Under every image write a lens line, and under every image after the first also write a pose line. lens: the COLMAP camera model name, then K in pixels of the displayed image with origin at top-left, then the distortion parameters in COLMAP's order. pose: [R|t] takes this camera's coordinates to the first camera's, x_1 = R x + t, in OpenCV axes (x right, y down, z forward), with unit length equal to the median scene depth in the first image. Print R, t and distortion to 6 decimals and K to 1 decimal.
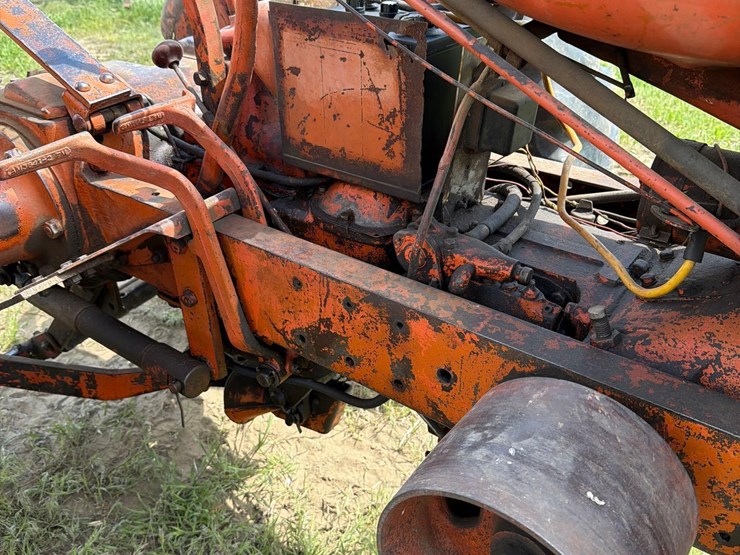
lens RADIAL K [[707.1, 0, 365.6], [0, 707.1, 282.9], [0, 0, 1]] dist [0.008200, 0.000000]
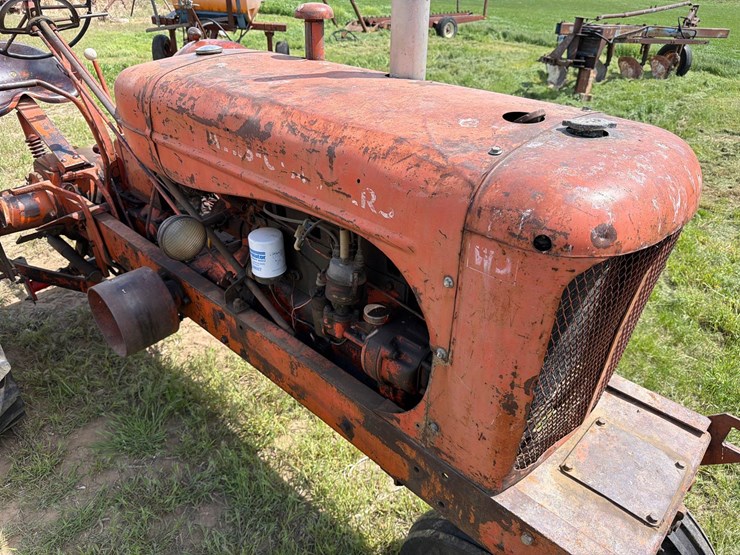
lens RADIAL K [[525.0, 0, 368.2], [0, 525.0, 272.3], [0, 0, 1]] dist [0.053264, -0.079070]
pose [[0.992572, 0.076936, -0.094243, 0.909738], [-0.078221, 0.996886, -0.010003, 0.063385], [0.093180, 0.017301, 0.995499, -0.809940]]
